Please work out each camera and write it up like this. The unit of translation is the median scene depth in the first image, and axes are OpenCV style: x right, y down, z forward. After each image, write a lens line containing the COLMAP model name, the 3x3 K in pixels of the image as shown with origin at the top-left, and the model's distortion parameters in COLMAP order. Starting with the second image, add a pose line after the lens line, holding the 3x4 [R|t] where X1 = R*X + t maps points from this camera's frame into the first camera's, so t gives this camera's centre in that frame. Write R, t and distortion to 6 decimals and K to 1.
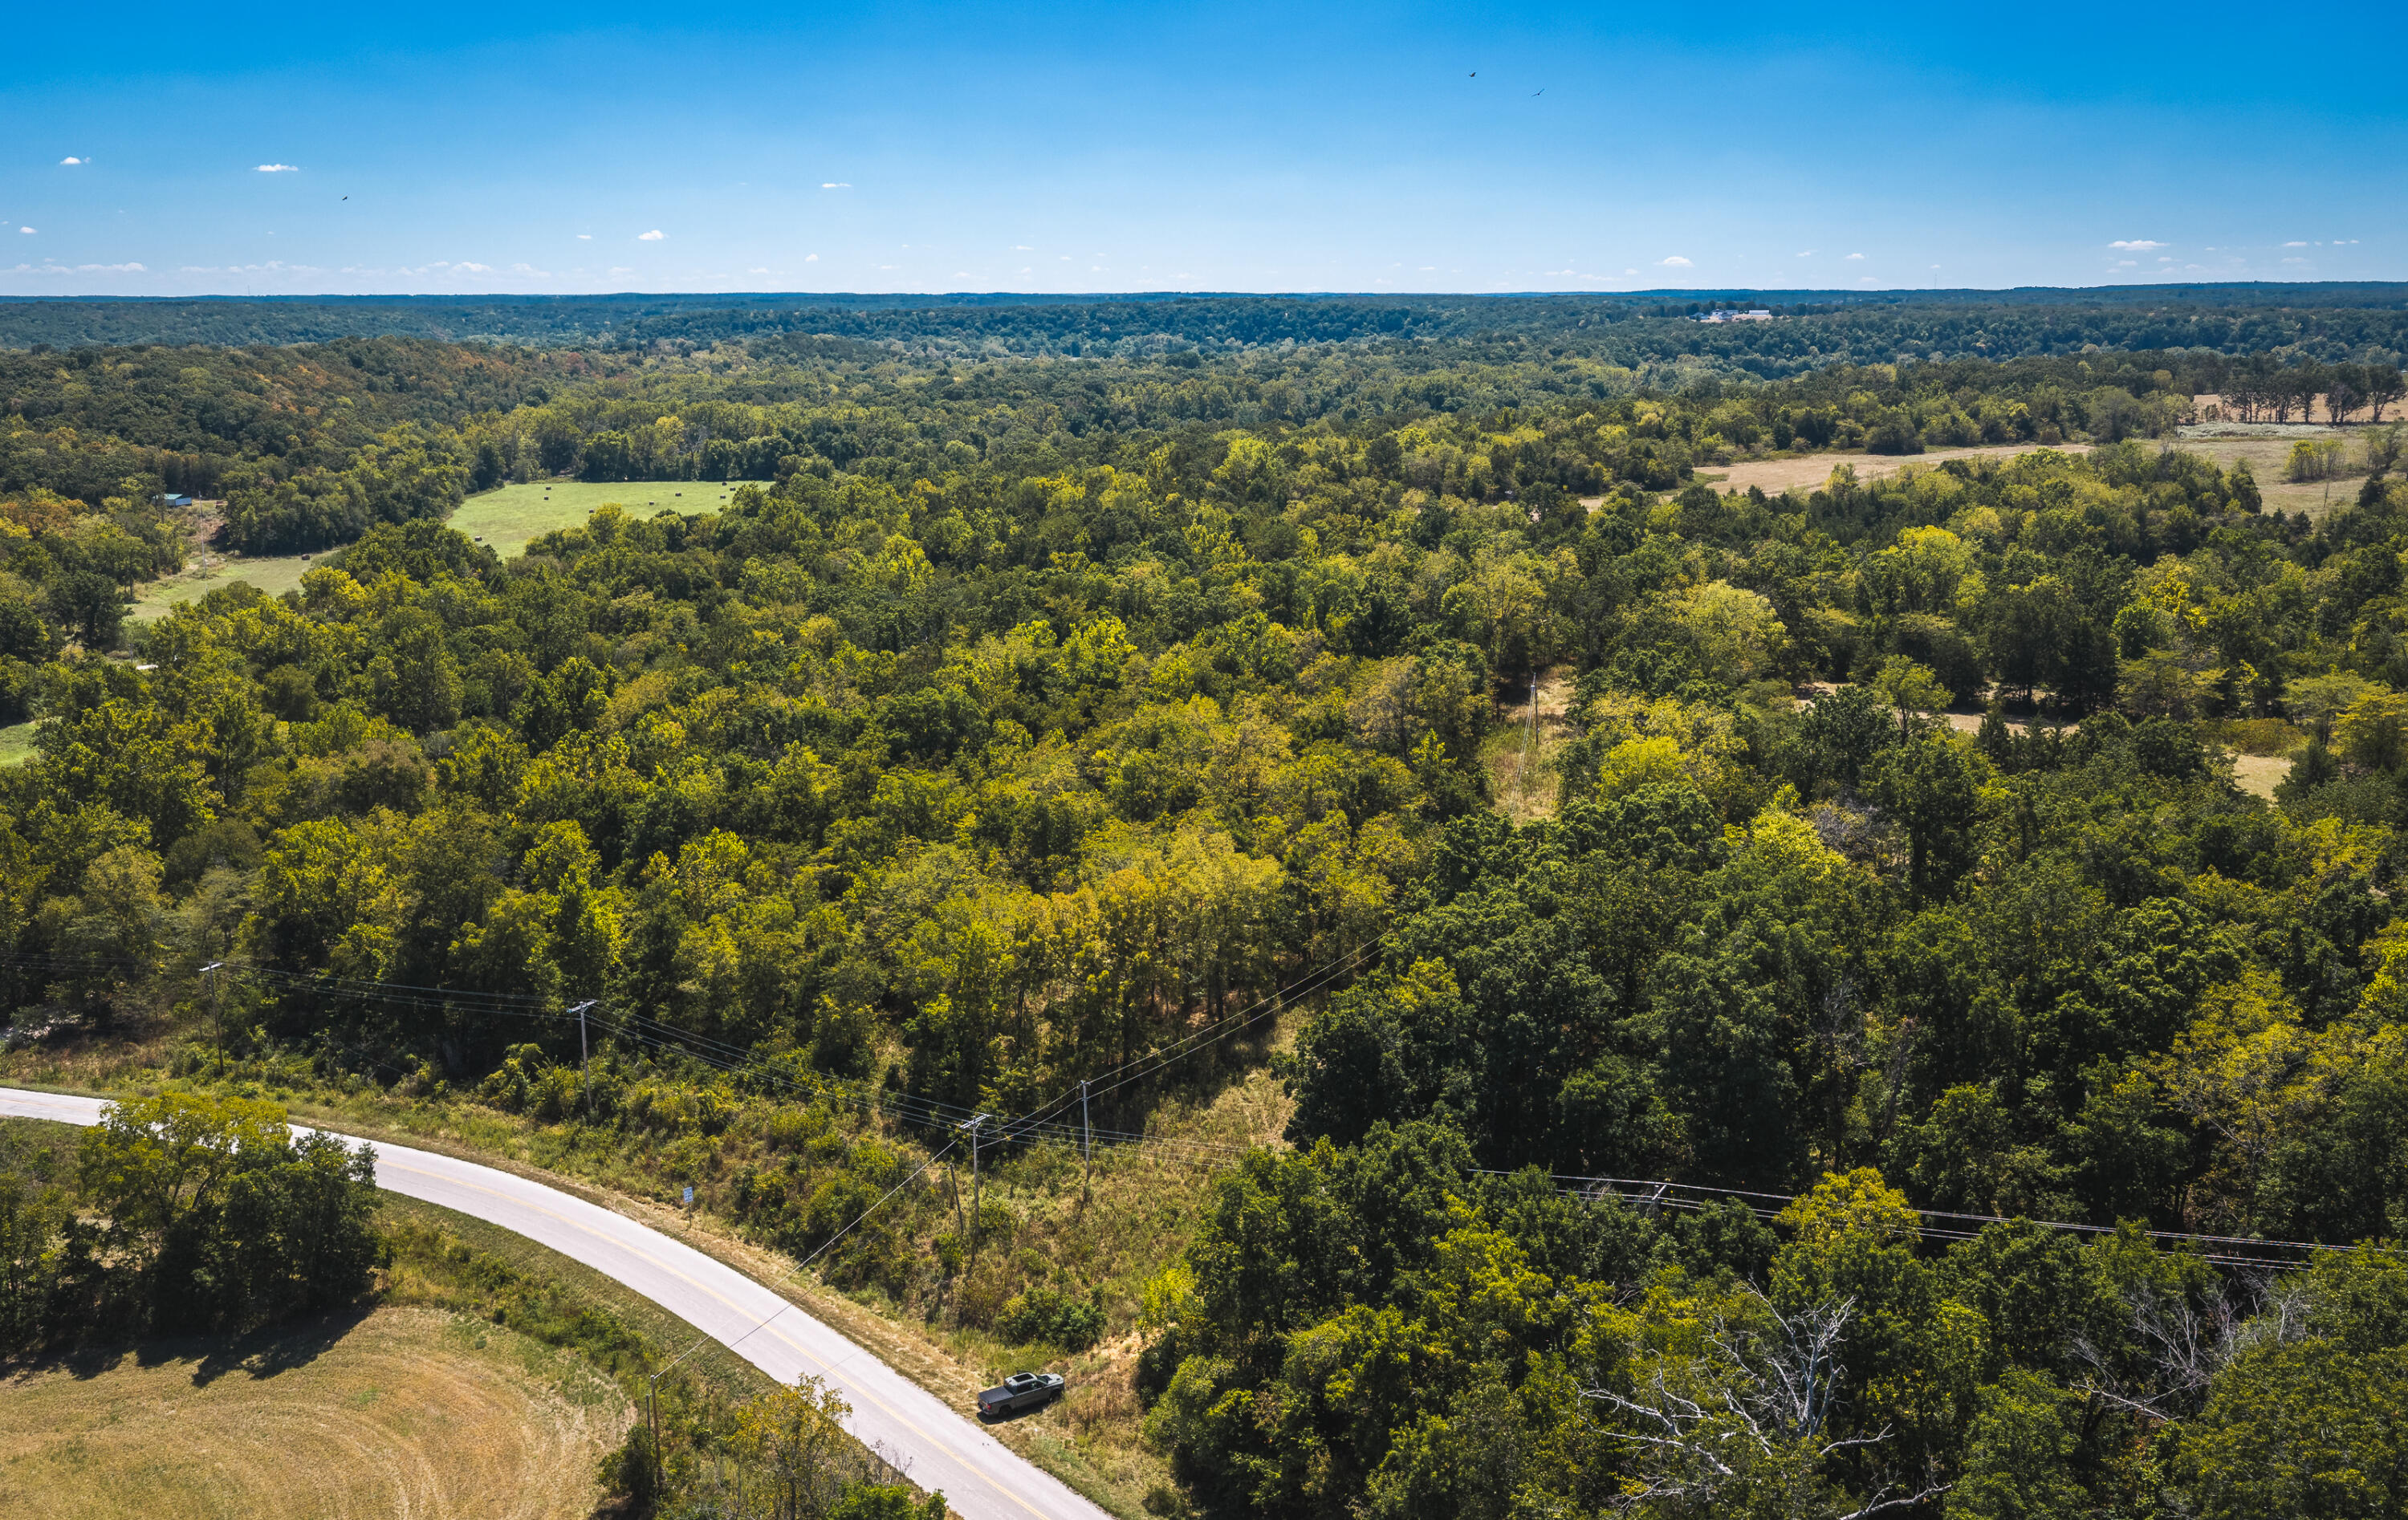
lens RADIAL K [[1989.7, 0, 1212.8], [0, 1989.7, 745.8], [0, 0, 1]] dist [0.018230, -0.035914]
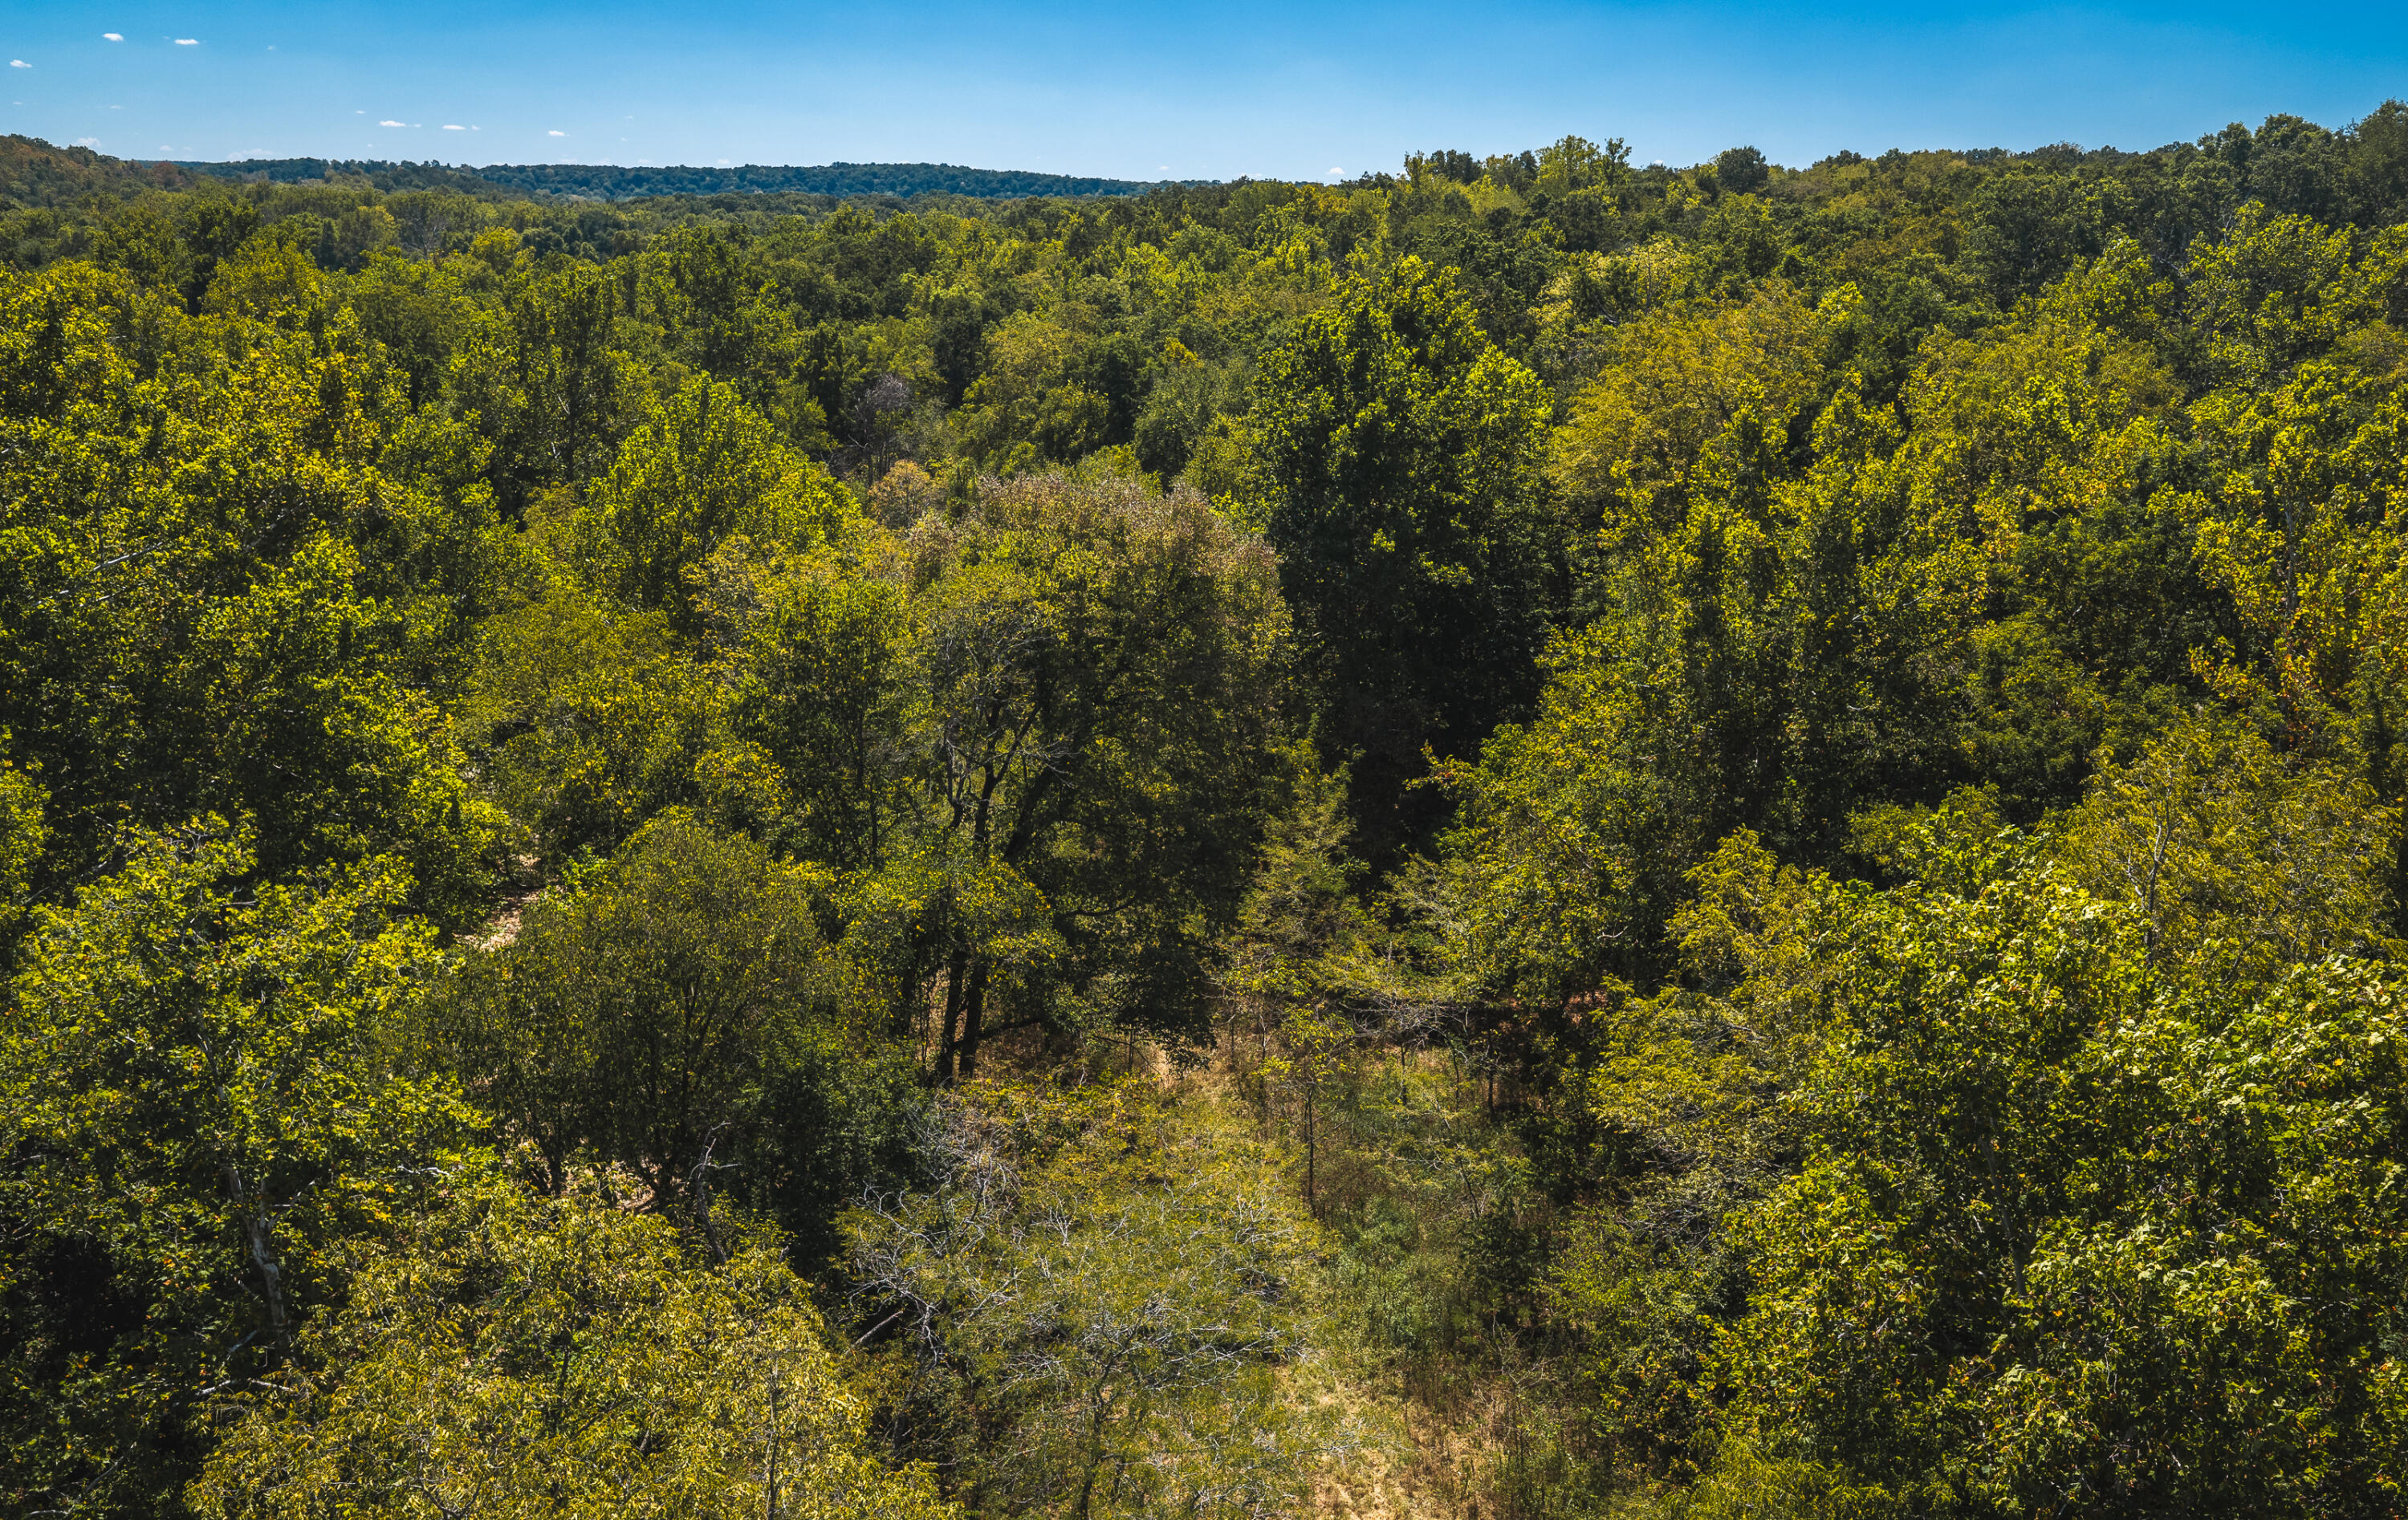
lens RADIAL K [[1989.7, 0, 1220.0], [0, 1989.7, 772.1], [0, 0, 1]] dist [0.018230, -0.035914]
pose [[0.978376, -0.029522, 0.204719, -0.189462], [0.017812, 0.998110, 0.058812, 0.002427], [-0.206068, -0.053894, 0.977052, 0.327115]]
